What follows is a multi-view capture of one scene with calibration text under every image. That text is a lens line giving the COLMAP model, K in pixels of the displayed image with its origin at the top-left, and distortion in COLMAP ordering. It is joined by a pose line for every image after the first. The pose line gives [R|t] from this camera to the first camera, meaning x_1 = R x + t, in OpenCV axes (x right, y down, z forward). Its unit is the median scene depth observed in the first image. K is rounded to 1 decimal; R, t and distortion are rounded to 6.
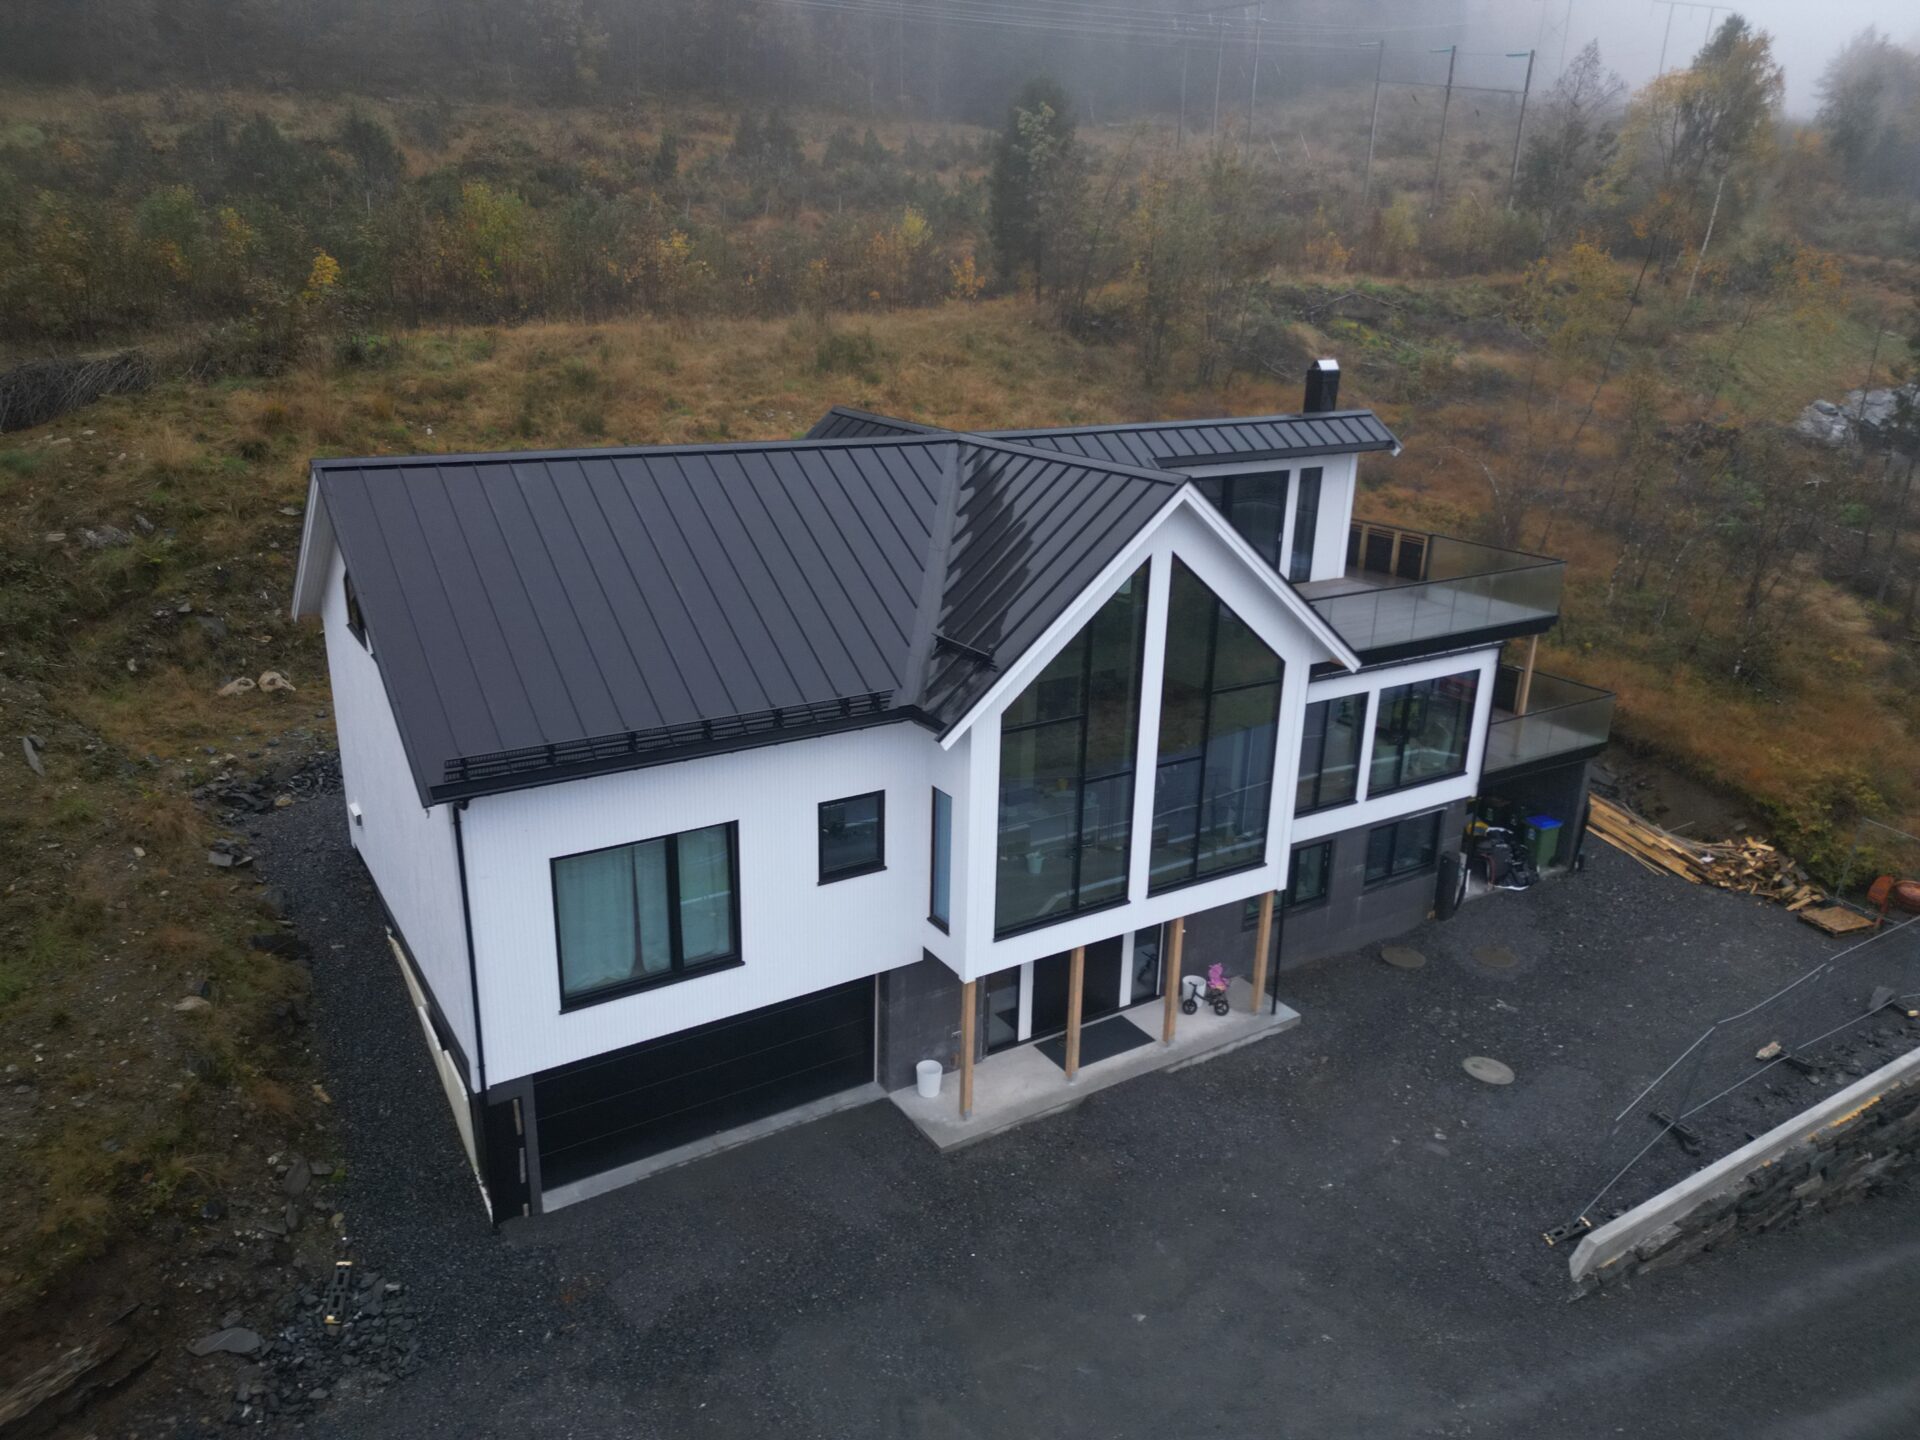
lens RADIAL K [[1346.3, 0, 958.0], [0, 1346.3, 713.0], [0, 0, 1]] dist [0.060914, -0.057828]
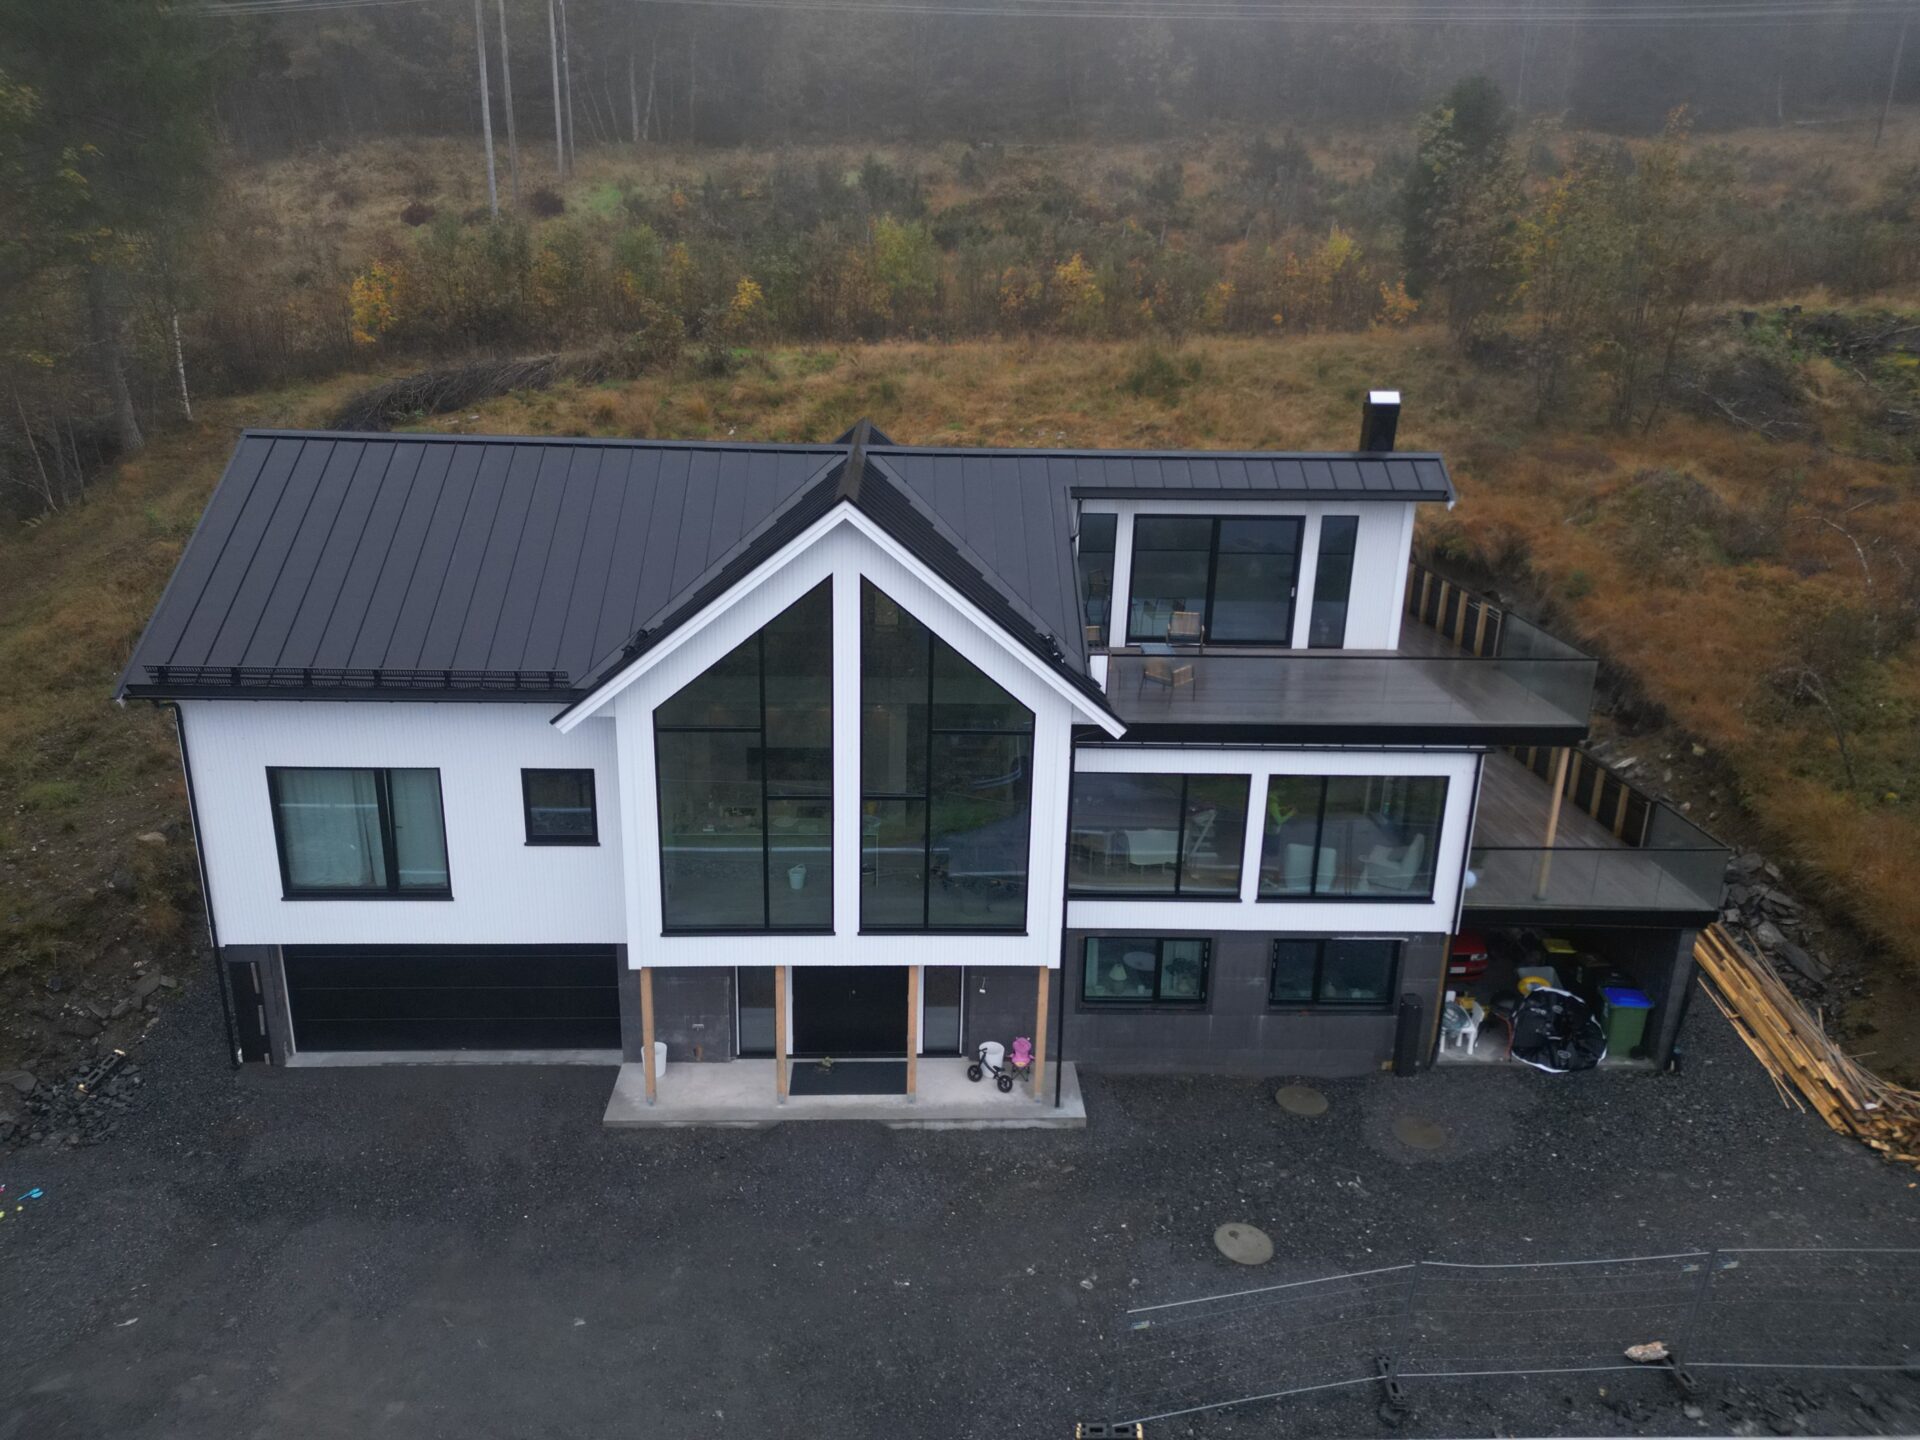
lens RADIAL K [[1346.3, 0, 958.0], [0, 1346.3, 713.0], [0, 0, 1]] dist [0.060914, -0.057828]
pose [[0.865455, 0.149957, -0.478017, 0.589317], [-0.159723, 0.986950, 0.020431, -0.045263], [0.474843, 0.058668, 0.878113, 0.172899]]
